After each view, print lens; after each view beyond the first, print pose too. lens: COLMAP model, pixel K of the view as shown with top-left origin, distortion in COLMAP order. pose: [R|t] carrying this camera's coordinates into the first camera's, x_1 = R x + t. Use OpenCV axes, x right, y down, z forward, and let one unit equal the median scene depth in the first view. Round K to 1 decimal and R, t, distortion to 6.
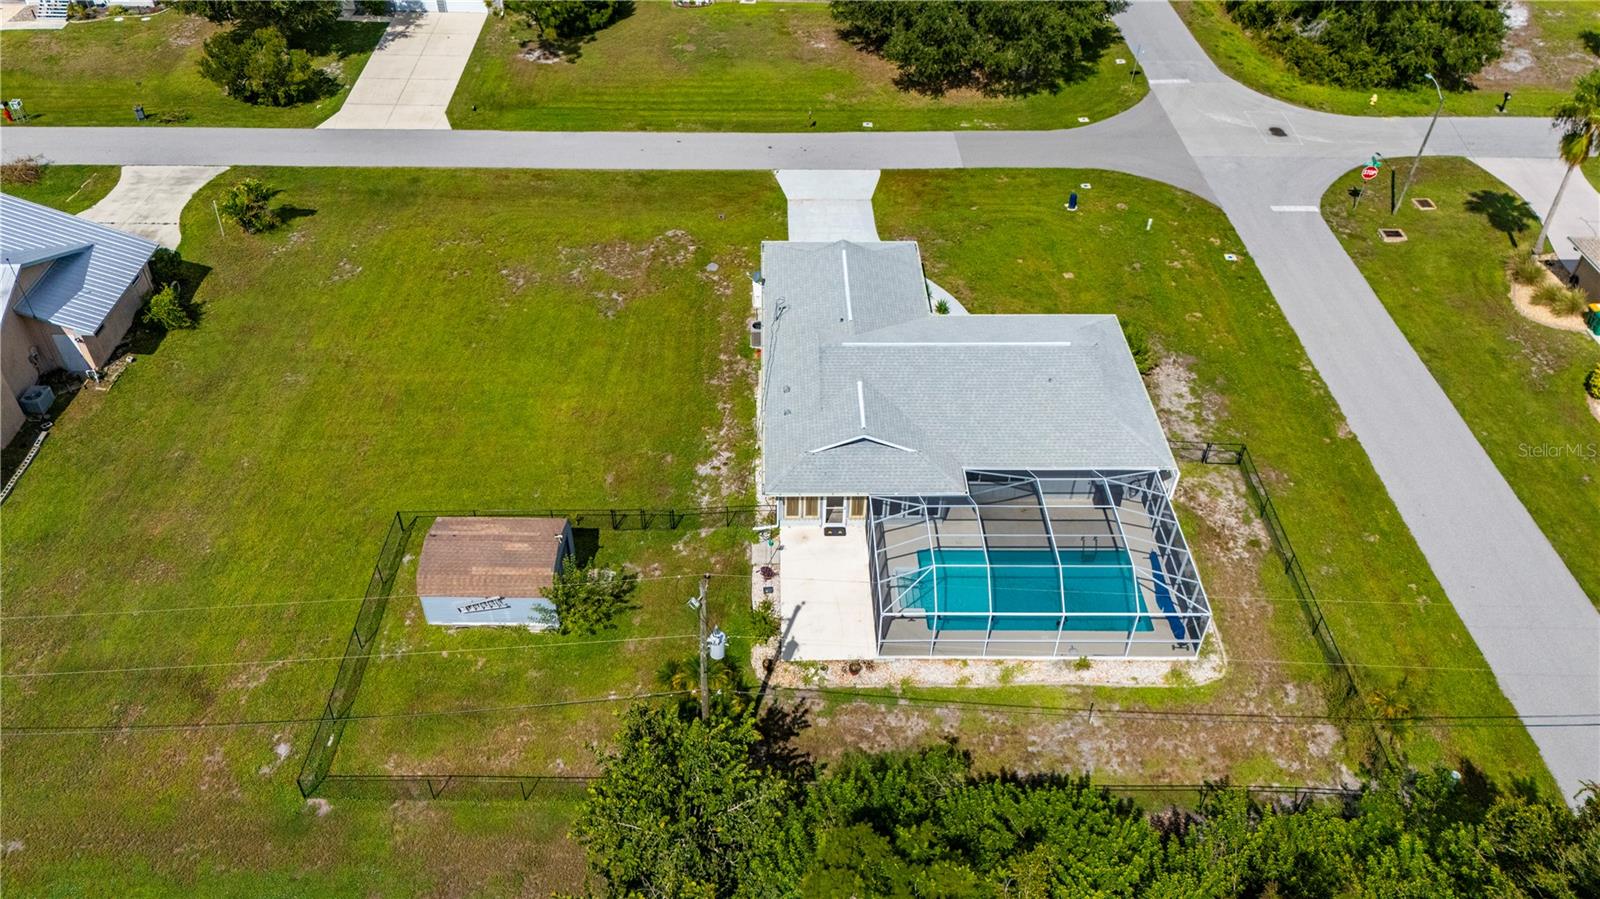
lens RADIAL K [[1184.1, 0, 786.4], [0, 1184.1, 452.8], [0, 0, 1]] dist [0.080297, -0.086148]
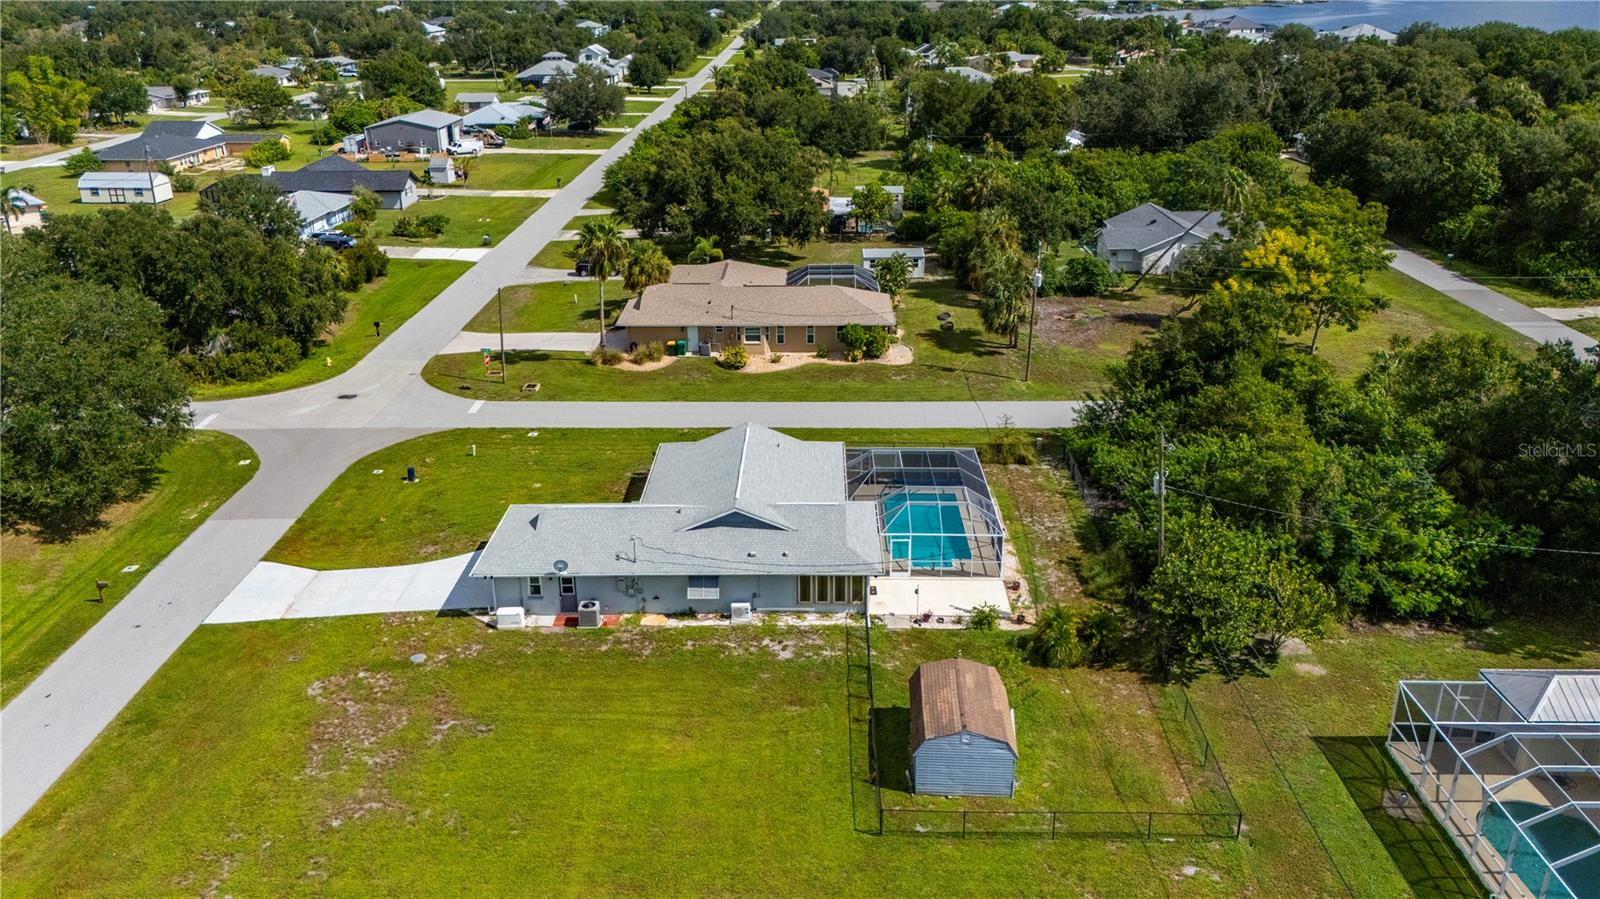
lens RADIAL K [[1215.7, 0, 809.3], [0, 1215.7, 451.3], [0, 0, 1]] dist [0.077634, -0.094914]
pose [[0.020414, -0.380272, 0.924649, -0.985644], [0.661271, 0.698791, 0.272786, -0.386146], [-0.749869, 0.605875, 0.265729, 0.598588]]
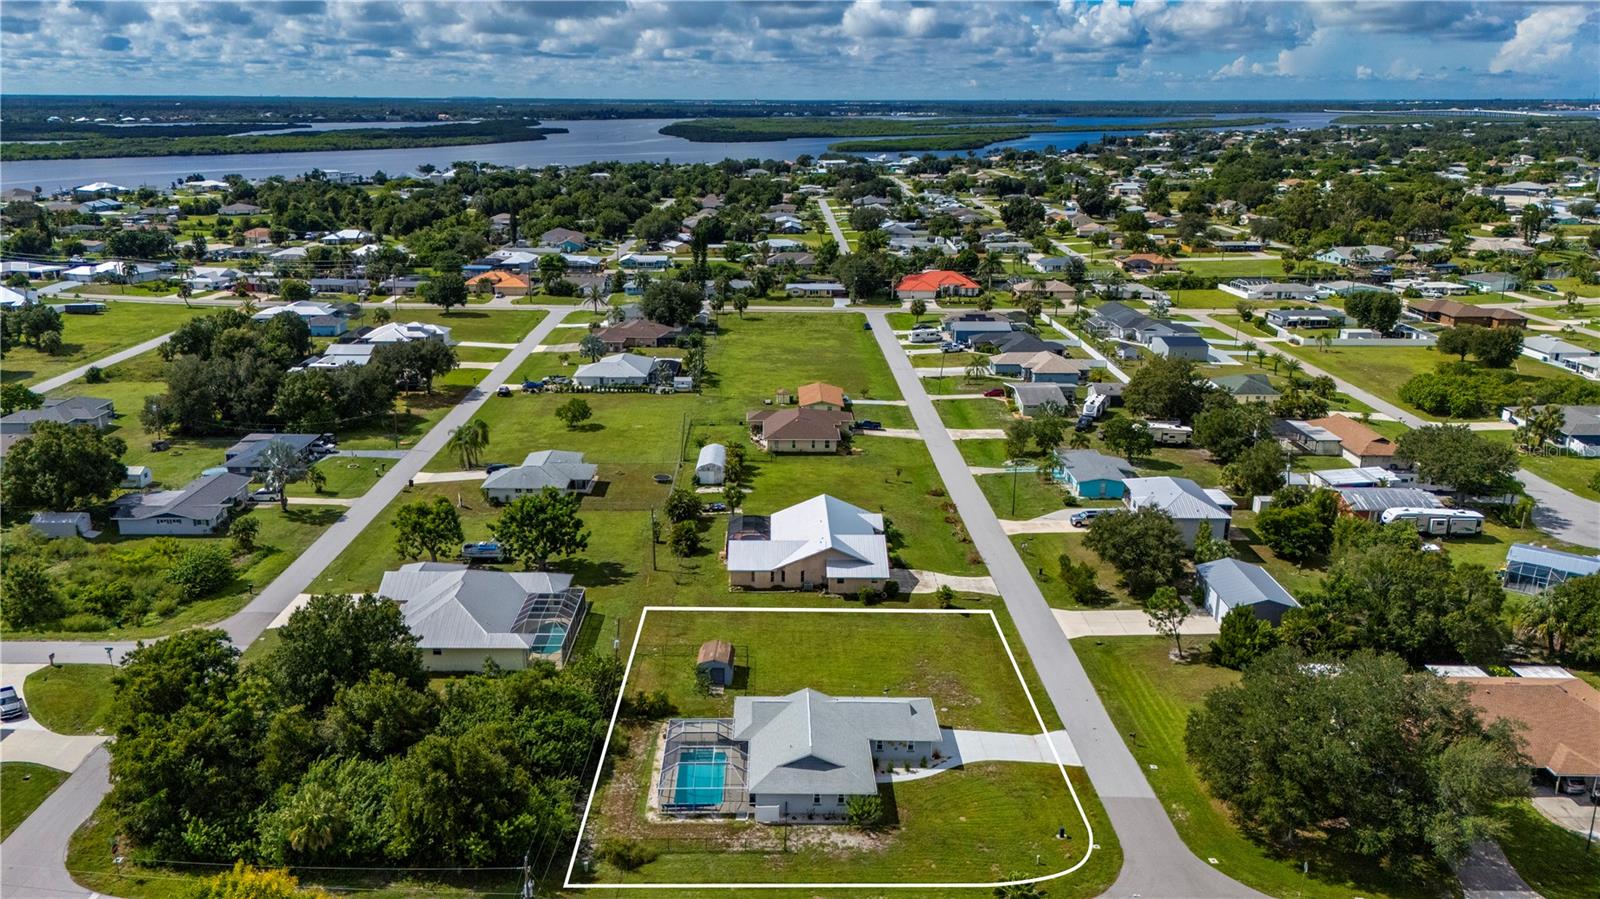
lens RADIAL K [[1184.1, 0, 786.4], [0, 1184.1, 452.8], [0, 0, 1]] dist [0.080297, -0.086148]
pose [[-0.005735, 0.272887, -0.962029, 2.019275], [-0.666350, 0.716286, 0.207152, -0.827924], [0.745617, 0.642236, 0.177731, 0.278757]]
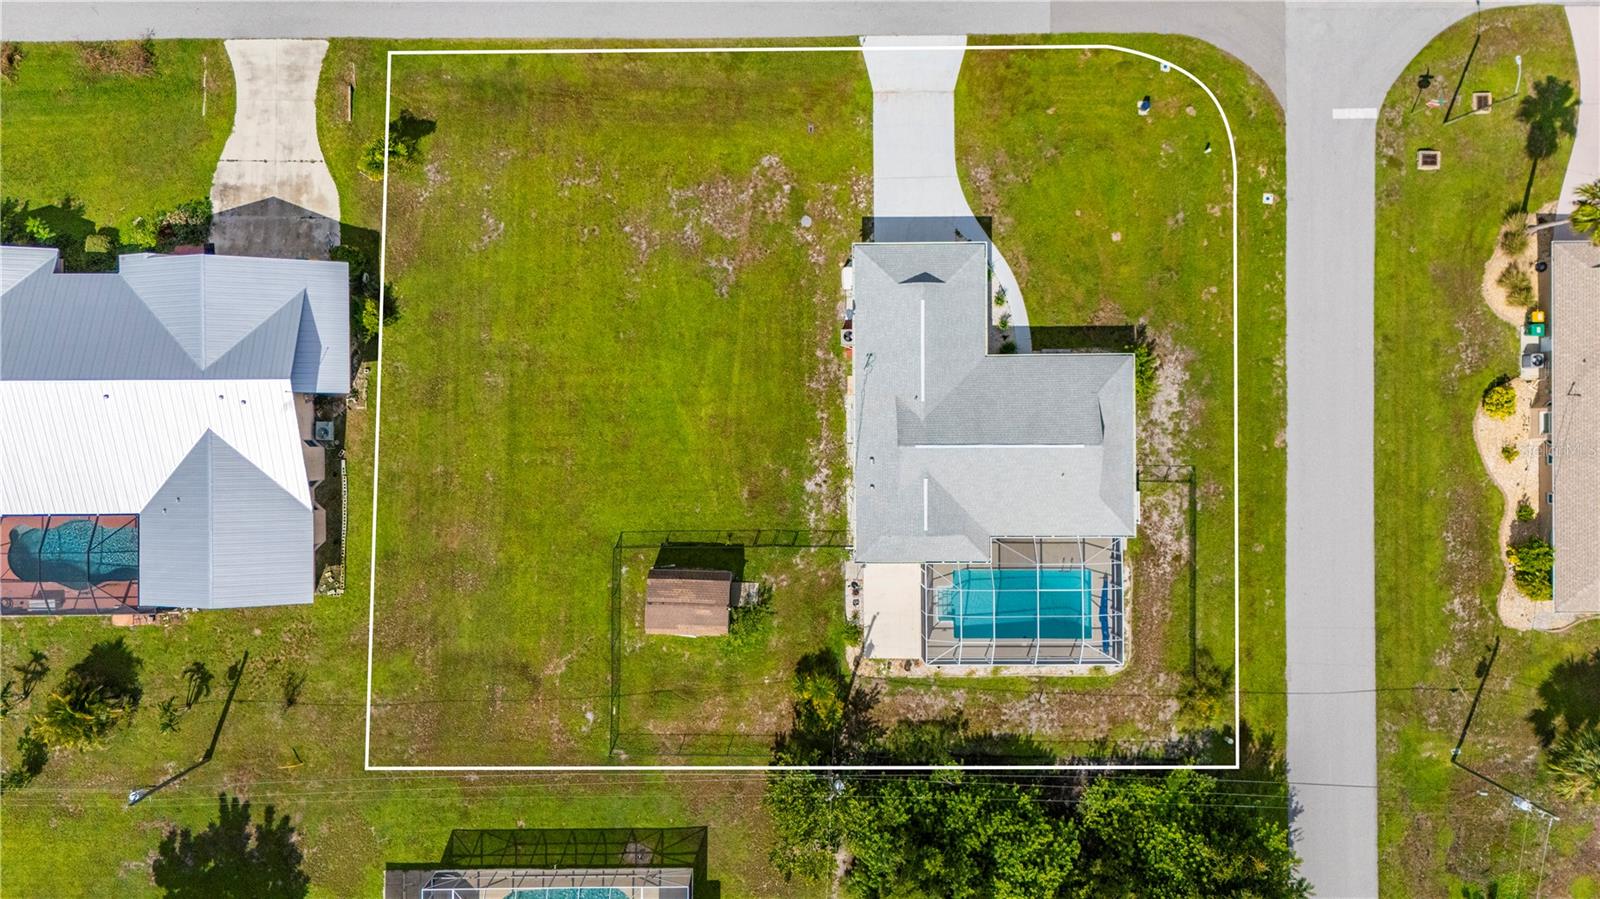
lens RADIAL K [[1184.1, 0, 786.4], [0, 1184.1, 452.8], [0, 0, 1]] dist [0.080297, -0.086148]
pose [[0.999912, 0.008181, -0.010484, -0.084004], [0.002652, 0.649892, 0.760022, -1.097074], [0.013031, -0.759983, 0.649813, 0.106956]]
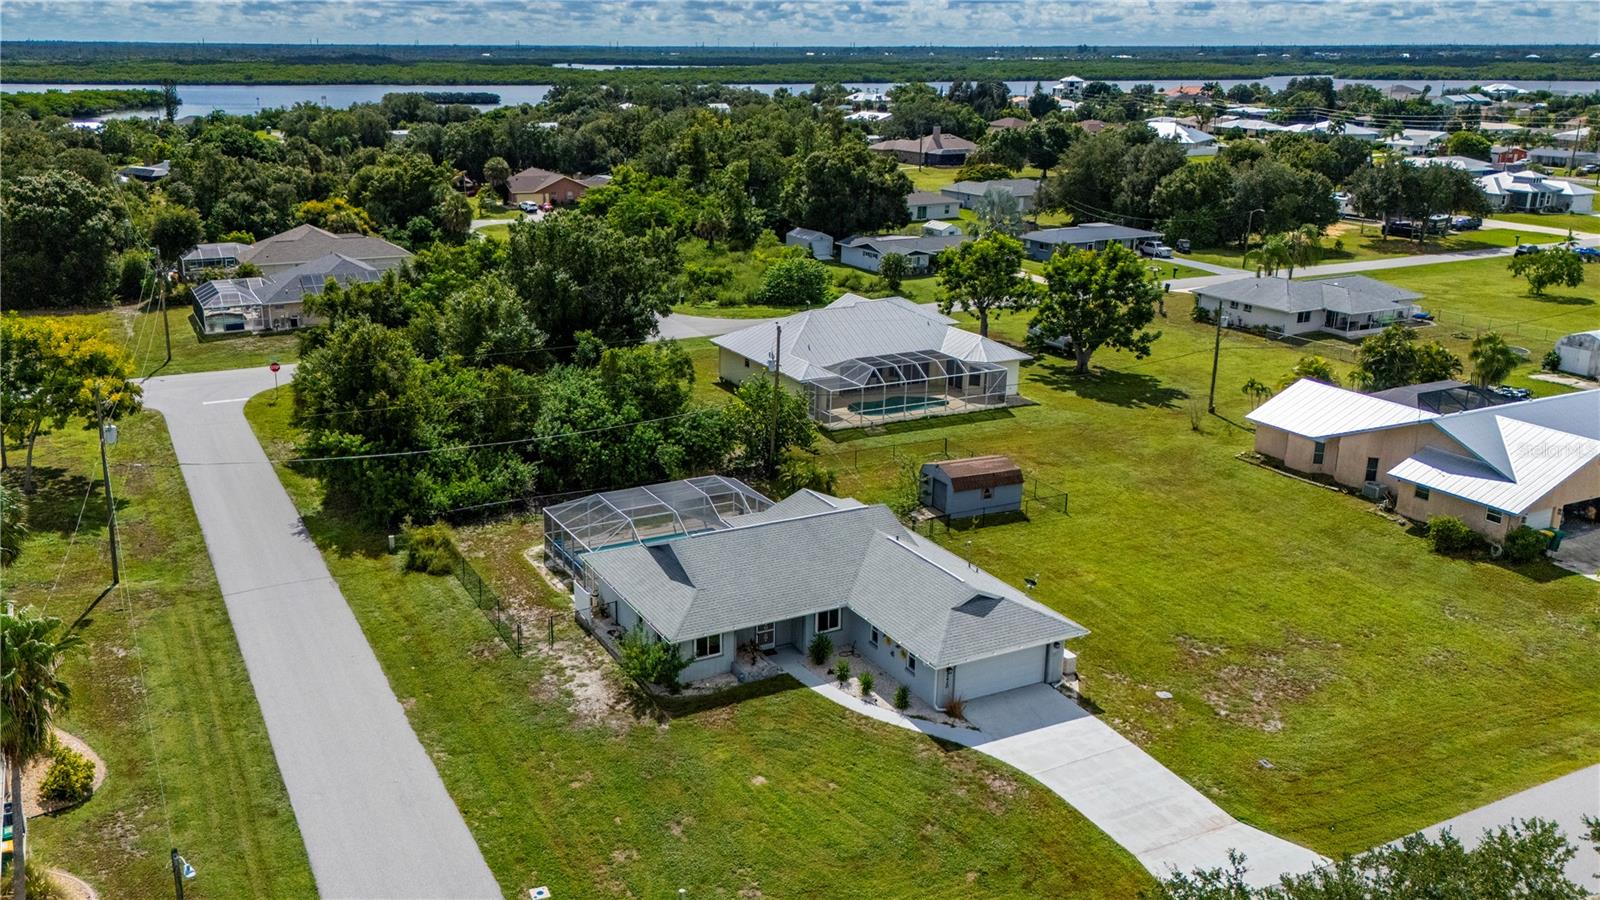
lens RADIAL K [[1276.2, 0, 728.5], [0, 1276.2, 447.7], [0, 0, 1]] dist [0.097863, -0.124342]
pose [[-0.900500, 0.112751, -0.419985, 0.676366], [-0.296555, 0.547149, 0.782741, -1.040027], [0.318050, 0.829407, -0.459270, 1.451571]]
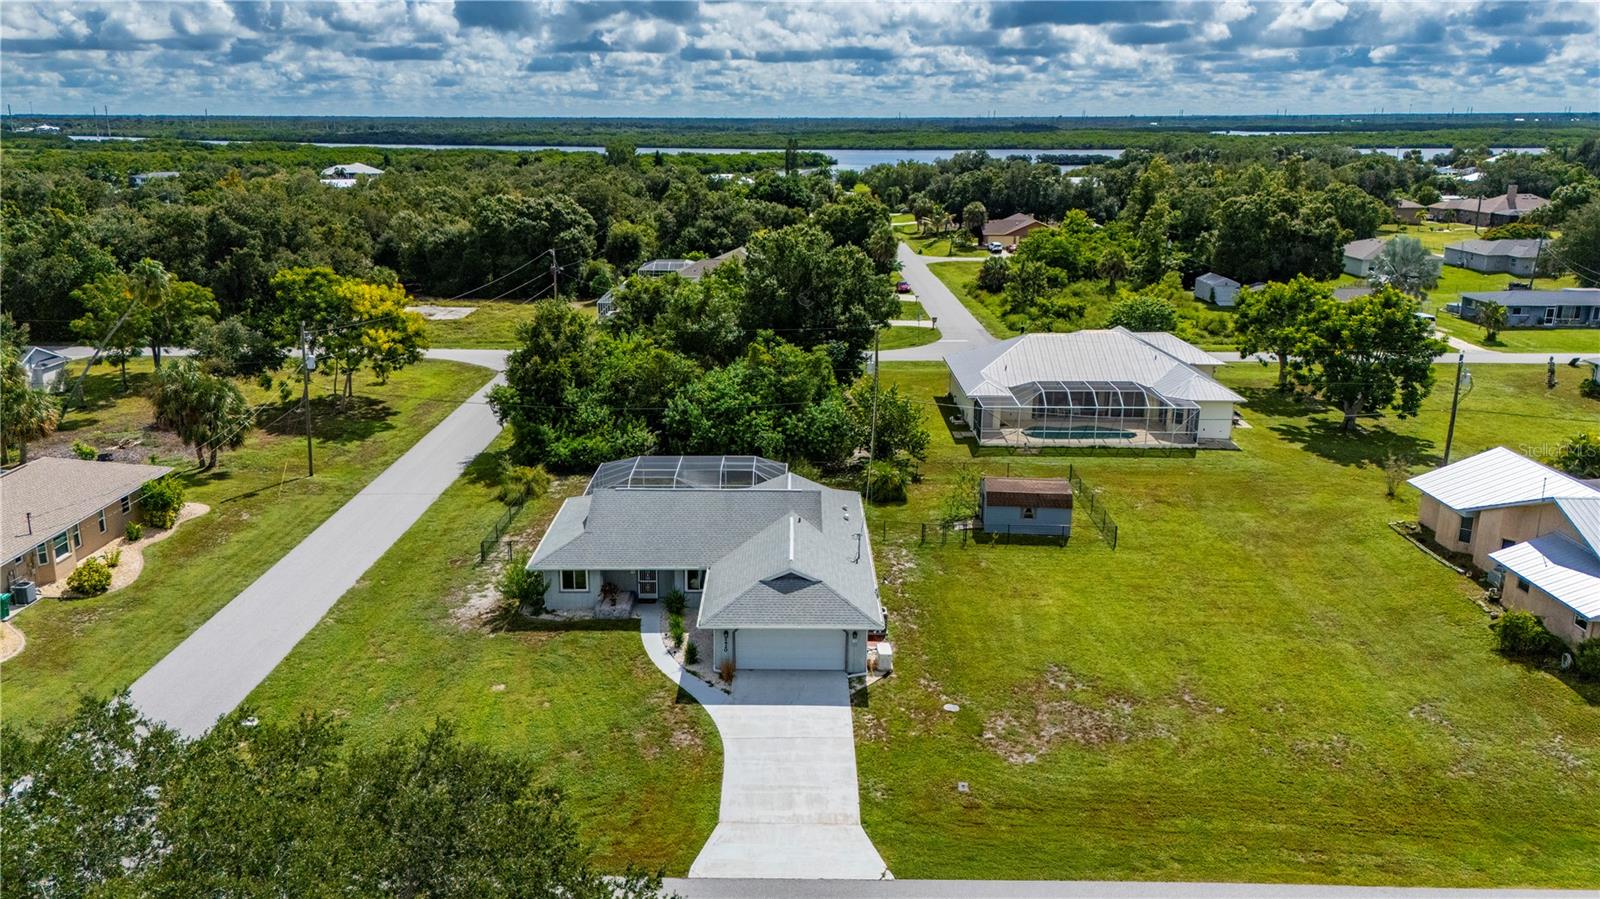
lens RADIAL K [[1184.1, 0, 786.4], [0, 1184.1, 452.8], [0, 0, 1]] dist [0.080297, -0.086148]
pose [[-0.999681, -0.019586, 0.015976, 0.043885], [0.002565, 0.550202, 0.835028, -1.103851], [-0.025145, 0.834802, -0.549976, 1.601619]]
